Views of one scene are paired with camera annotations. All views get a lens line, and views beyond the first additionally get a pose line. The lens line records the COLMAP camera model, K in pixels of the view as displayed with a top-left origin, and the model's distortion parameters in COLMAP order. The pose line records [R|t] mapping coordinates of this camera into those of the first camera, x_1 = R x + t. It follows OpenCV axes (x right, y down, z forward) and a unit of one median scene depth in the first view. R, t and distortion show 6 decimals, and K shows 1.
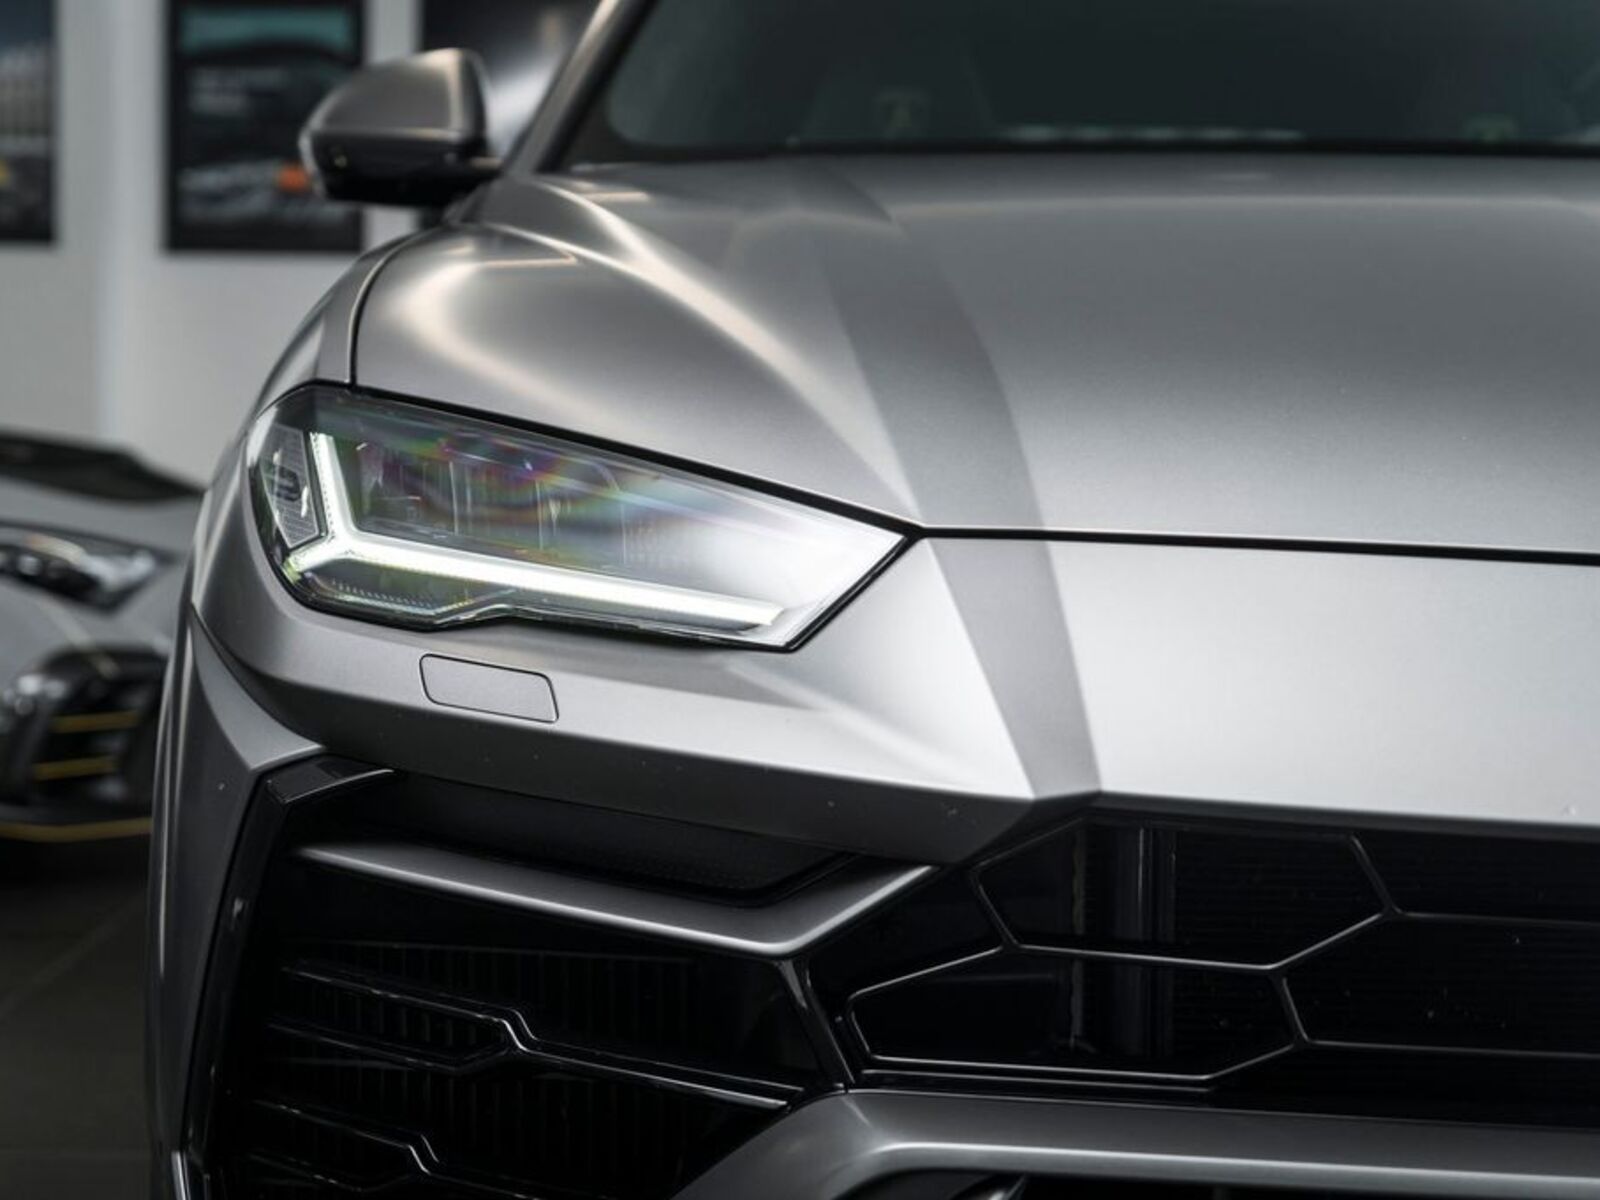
lens RADIAL K [[3299.9, 0, 800.0], [0, 3299.9, 600.0], [0, 0, 1]] dist [0.008825, -0.105342]
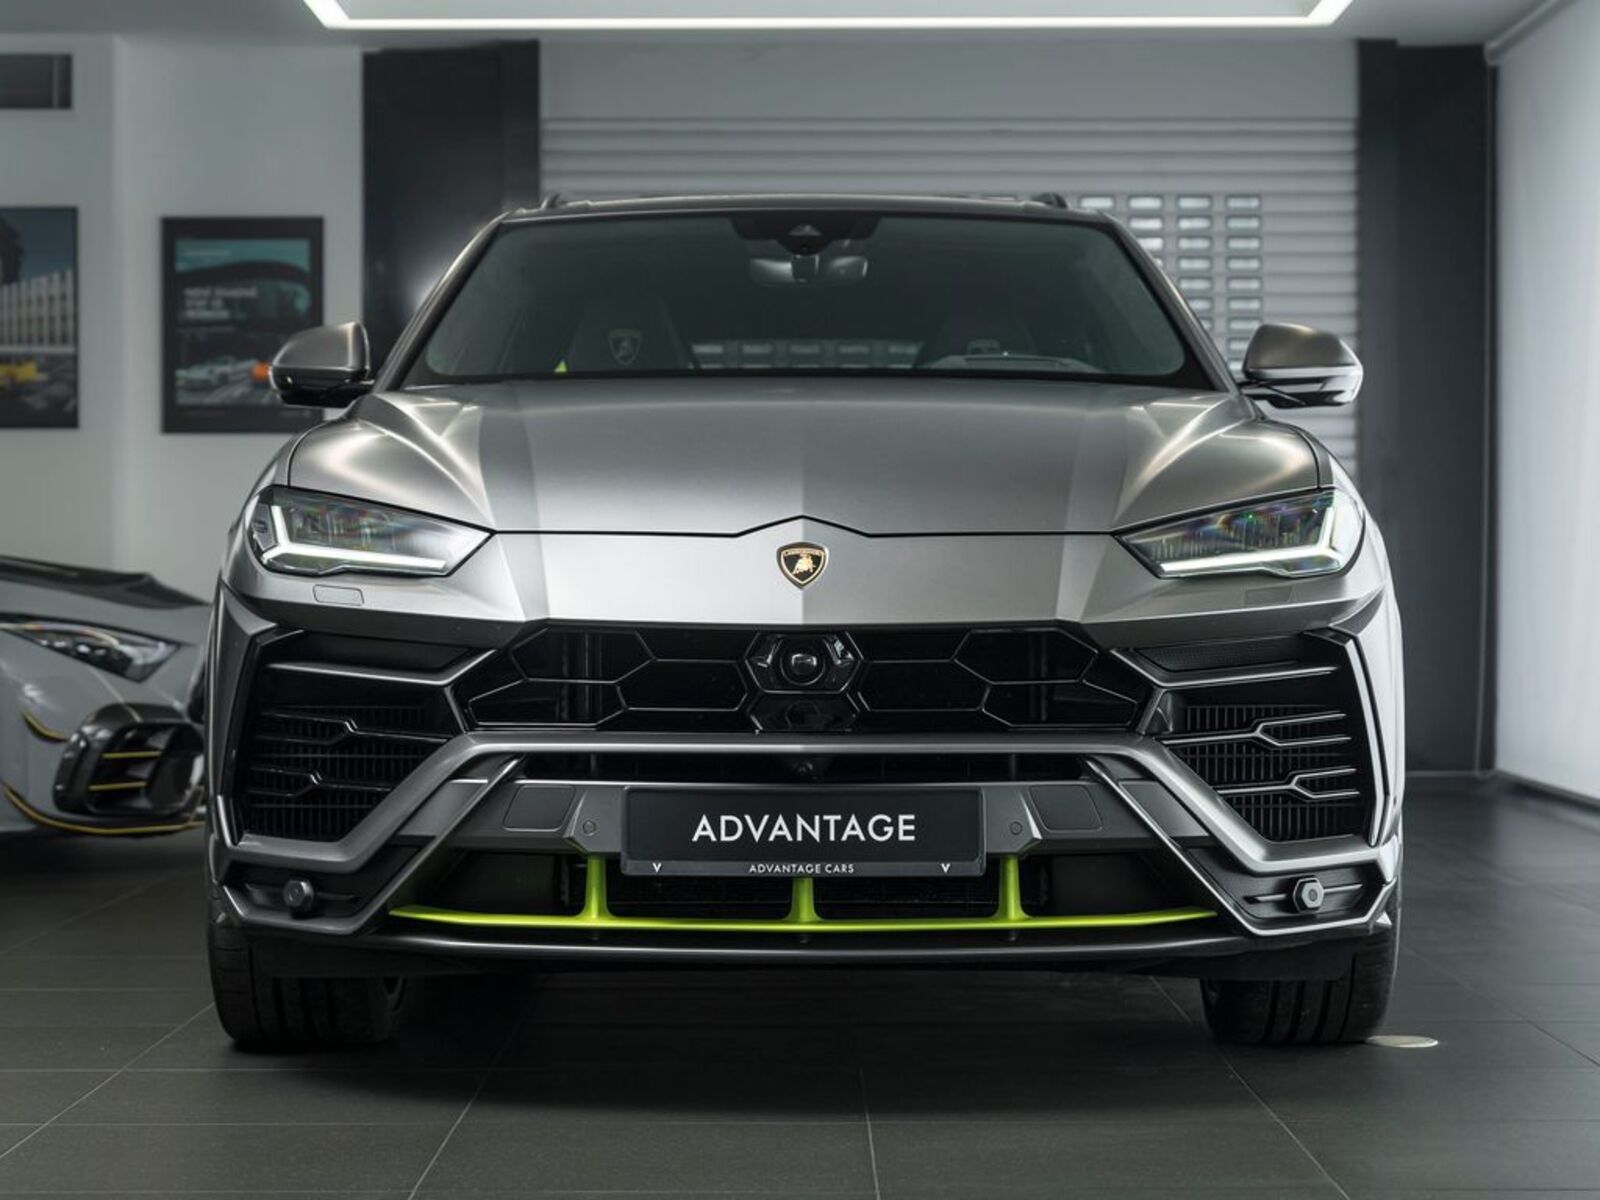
lens RADIAL K [[3548.9, 0, 800.0], [0, 3548.9, 600.0], [0, 0, 1]] dist [-0.055861, -0.107776]
pose [[0.999900, -0.013932, -0.002380, 0.255065], [0.013781, 0.998401, -0.054831, 0.172859], [0.003140, 0.054792, 0.998493, -1.660460]]
